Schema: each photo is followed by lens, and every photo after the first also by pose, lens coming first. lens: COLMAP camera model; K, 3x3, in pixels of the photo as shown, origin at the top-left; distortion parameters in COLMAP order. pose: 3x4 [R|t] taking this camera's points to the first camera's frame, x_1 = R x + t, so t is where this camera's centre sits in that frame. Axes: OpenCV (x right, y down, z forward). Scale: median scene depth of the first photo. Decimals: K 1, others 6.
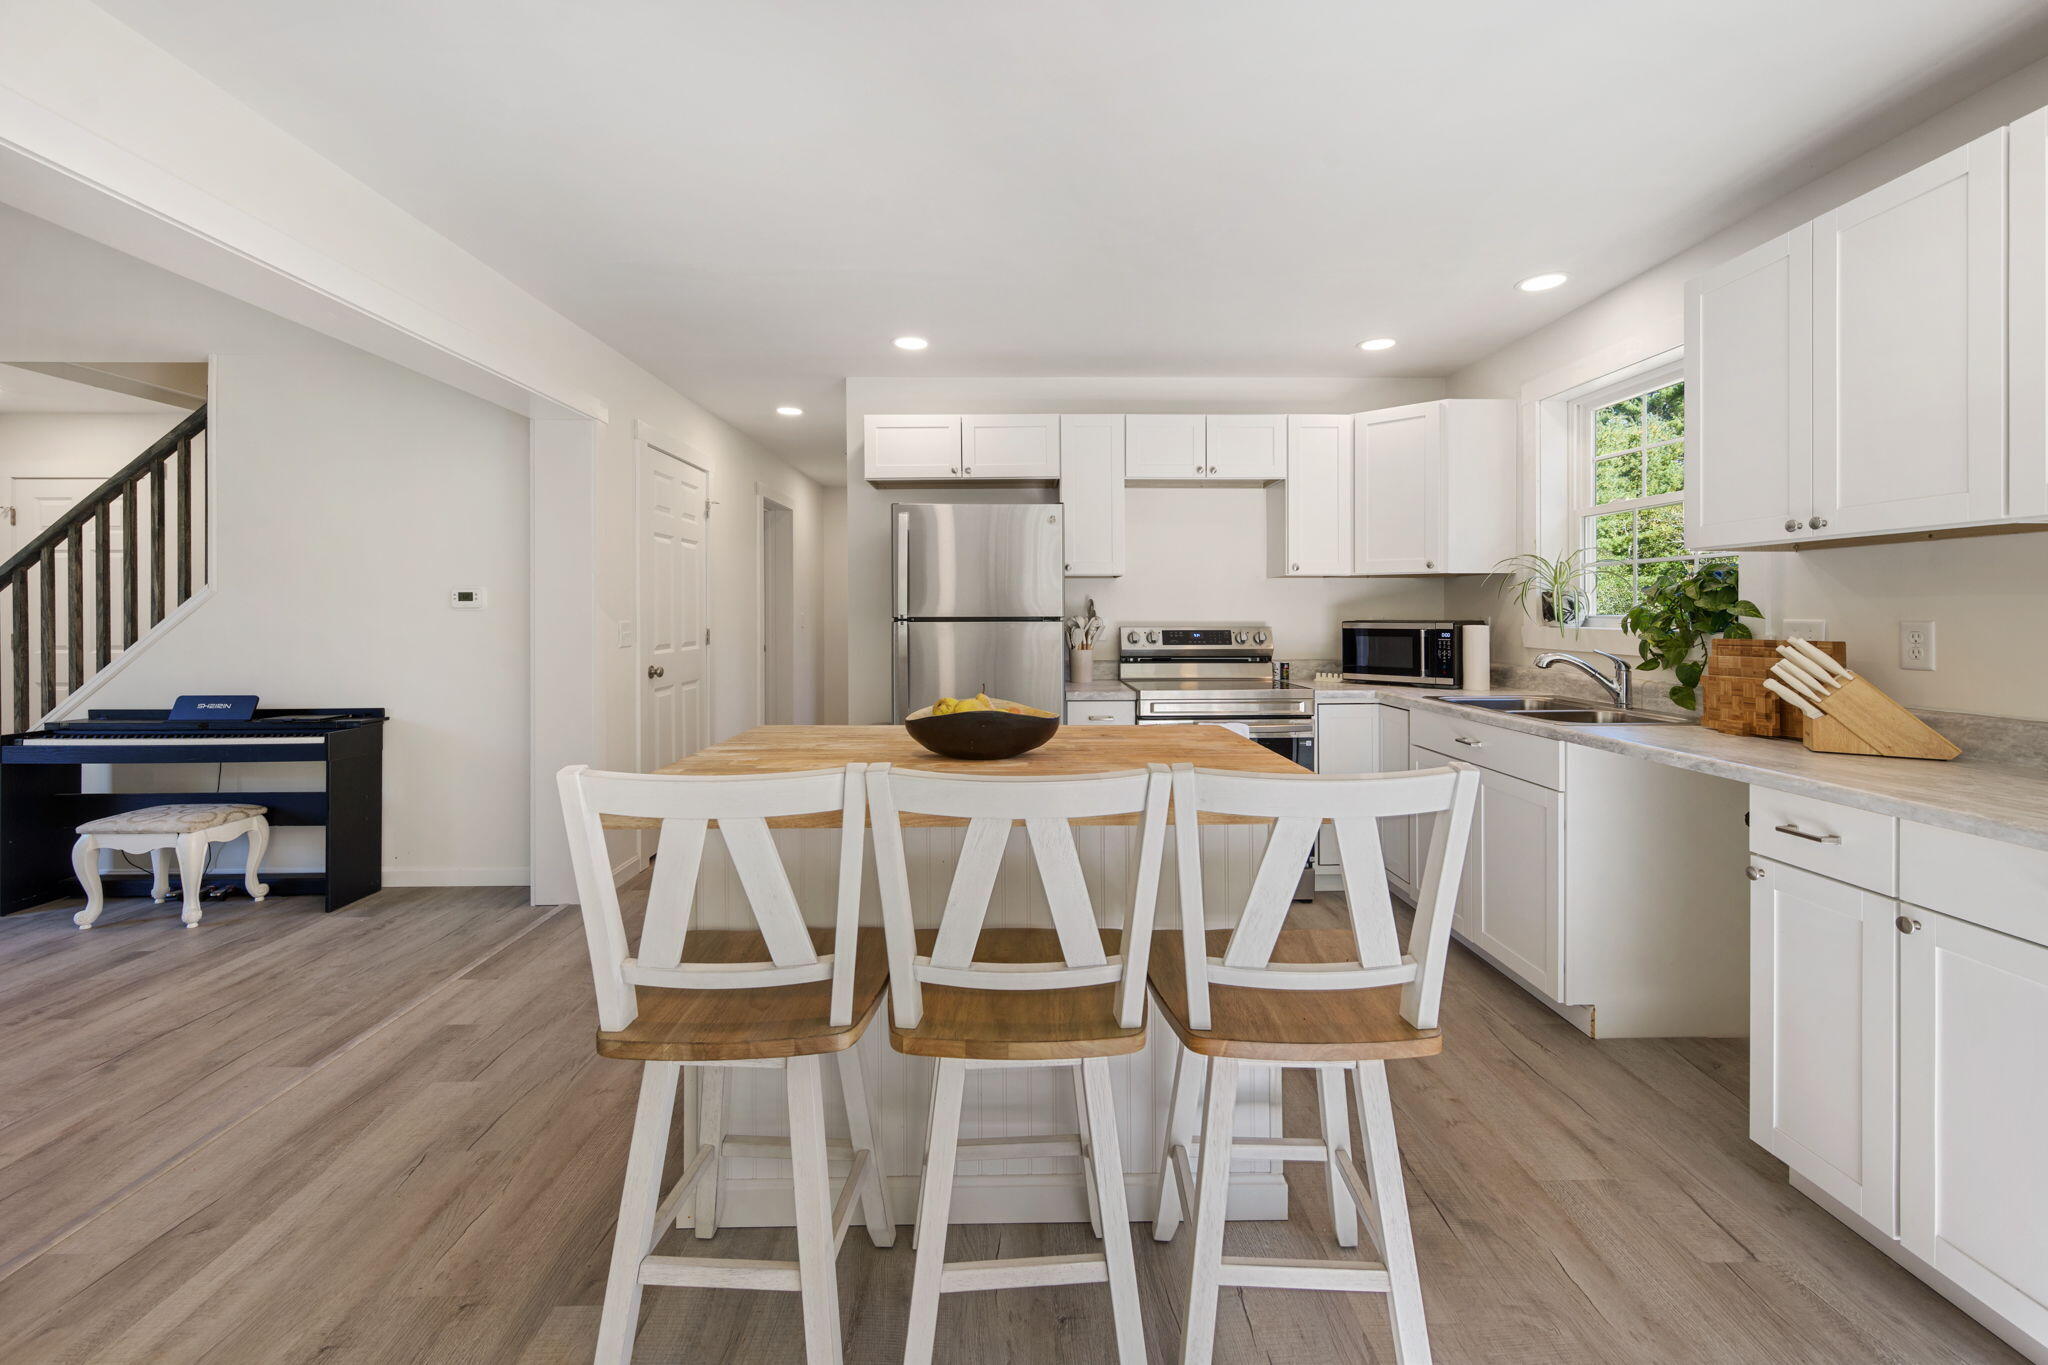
lens RADIAL K [[831.1, 0, 1024.1], [0, 831.1, 614.2], [0, 0, 1]] dist [-0.003400, 0.000887]
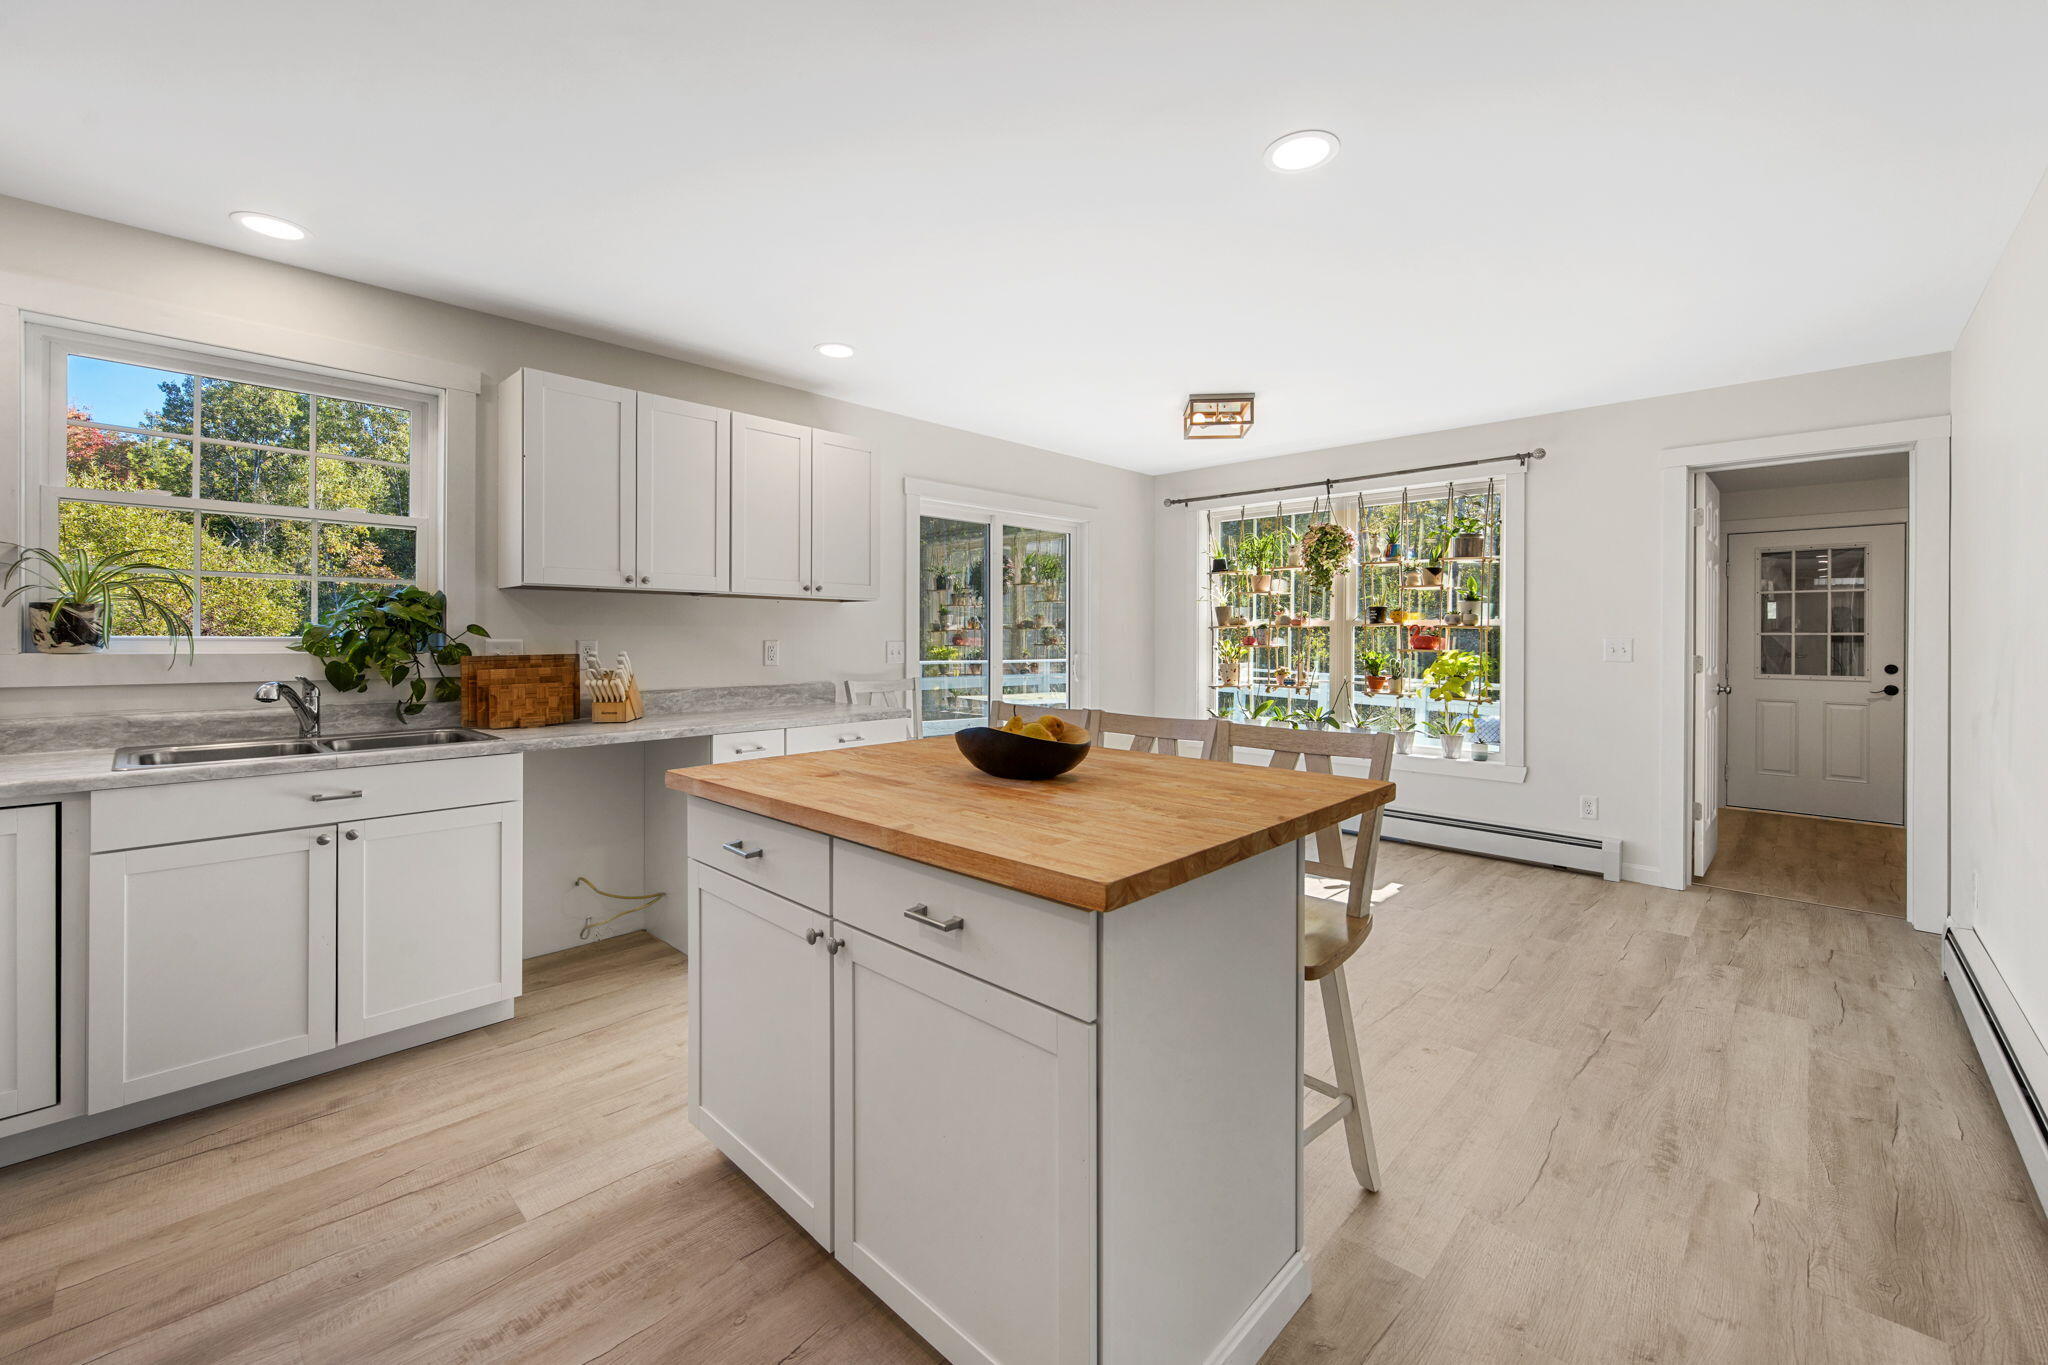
lens RADIAL K [[831.1, 0, 1038.0], [0, 831.1, 641.7], [0, 0, 1]] dist [-0.003400, 0.000887]
pose [[-0.723286, -0.003090, 0.690541, -0.388988], [-0.001551, 0.999995, 0.002850, 0.003059], [-0.690547, 0.000991, -0.723287, 0.878905]]
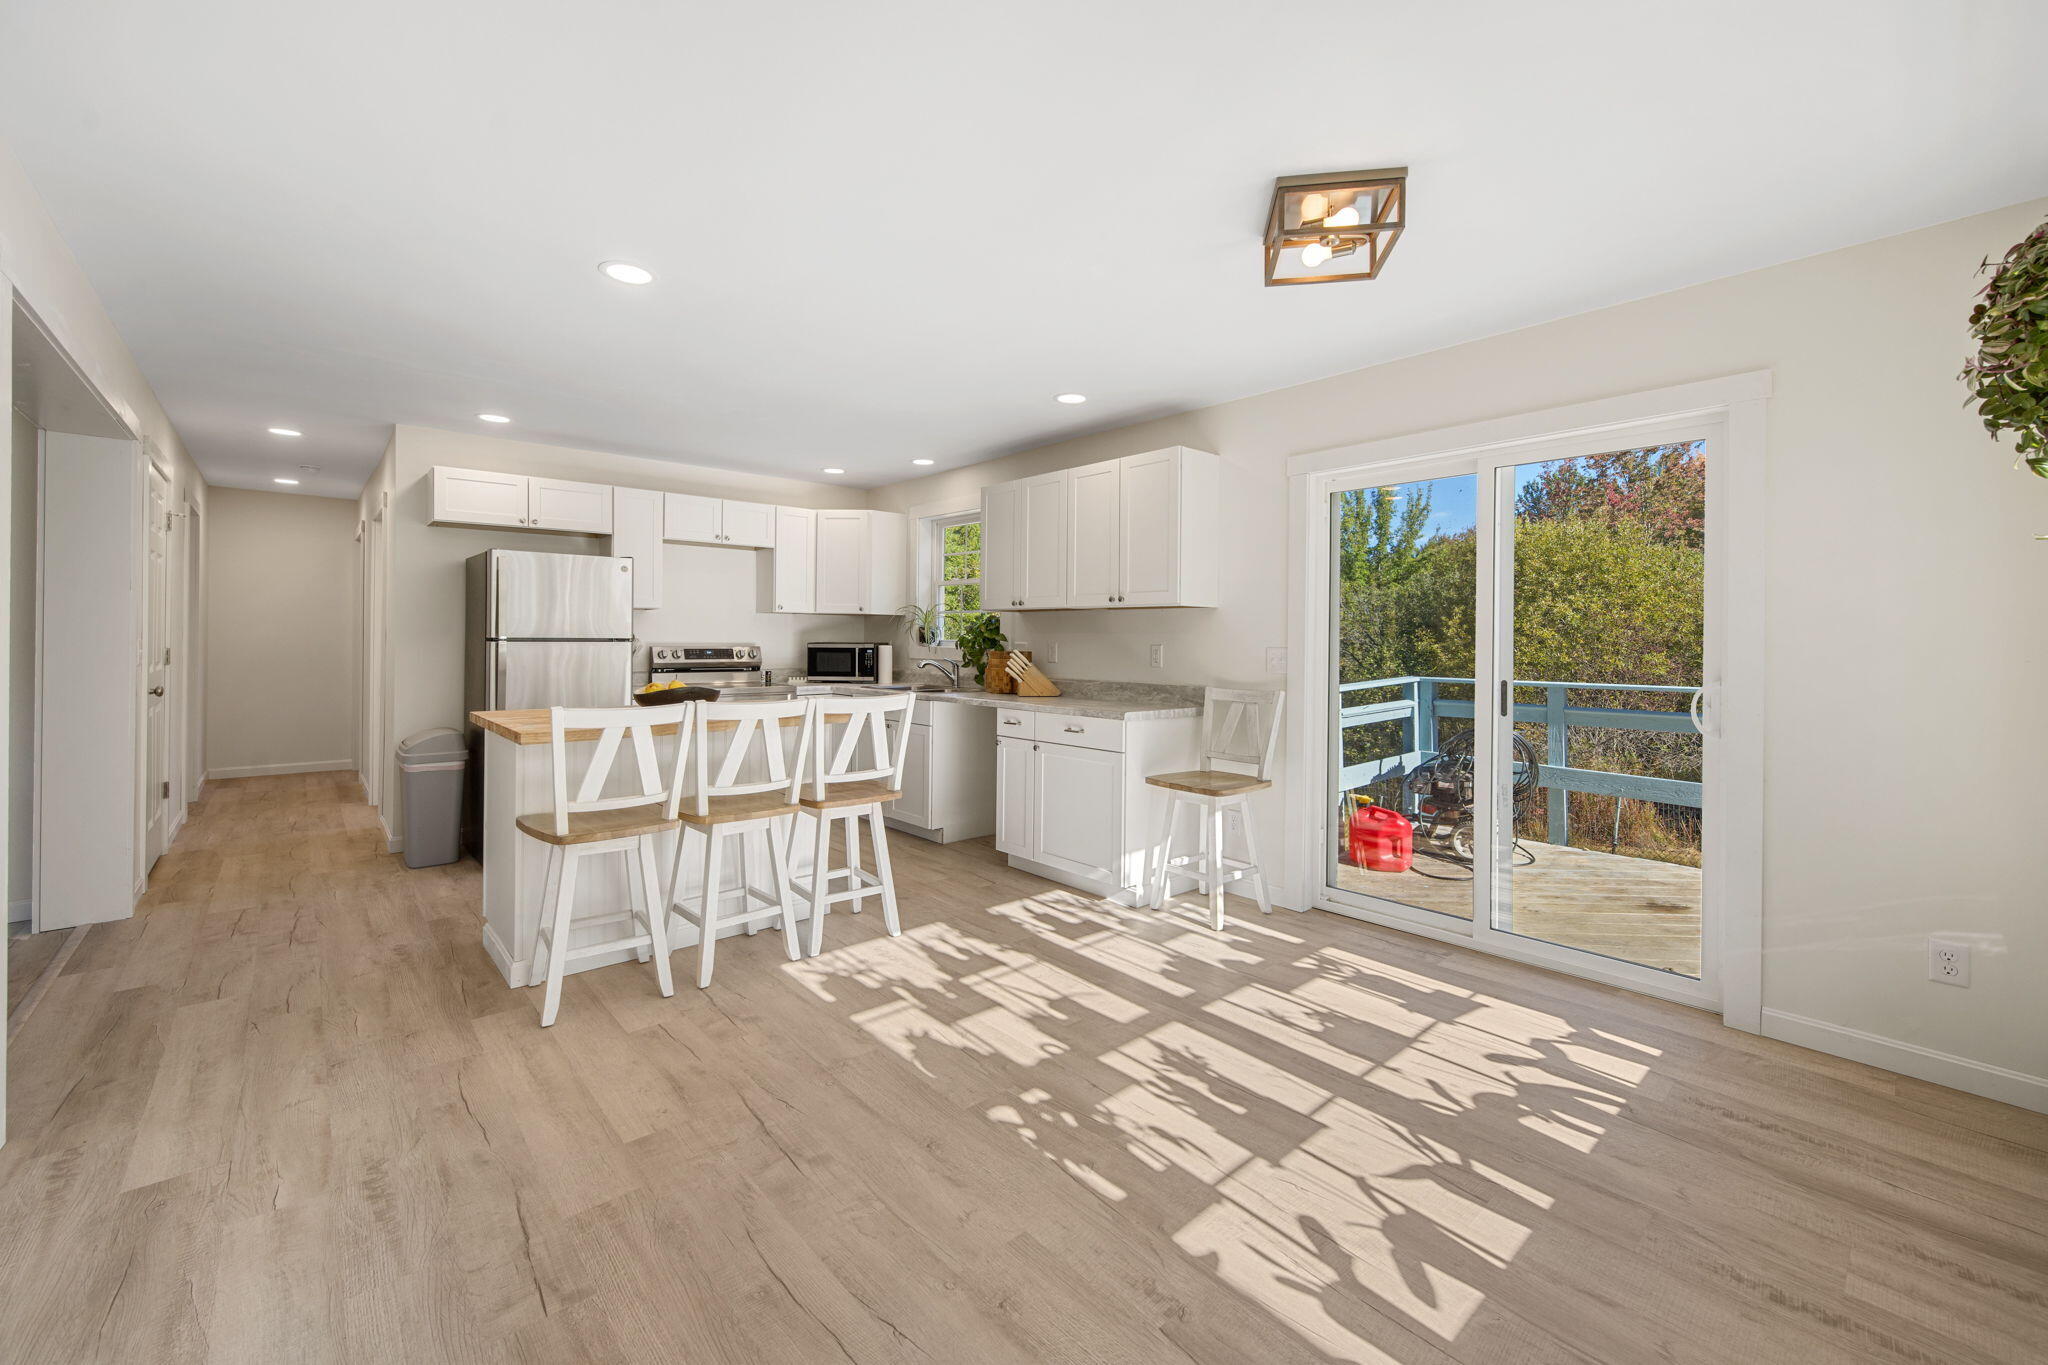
lens RADIAL K [[831.1, 0, 1022.1], [0, 831.1, 638.4], [0, 0, 1]] dist [-0.003400, 0.000887]
pose [[0.760097, 0.009065, 0.649746, -0.344040], [-0.009467, 0.999951, -0.002875, 0.000932], [-0.649740, -0.003966, 0.760146, -0.469097]]
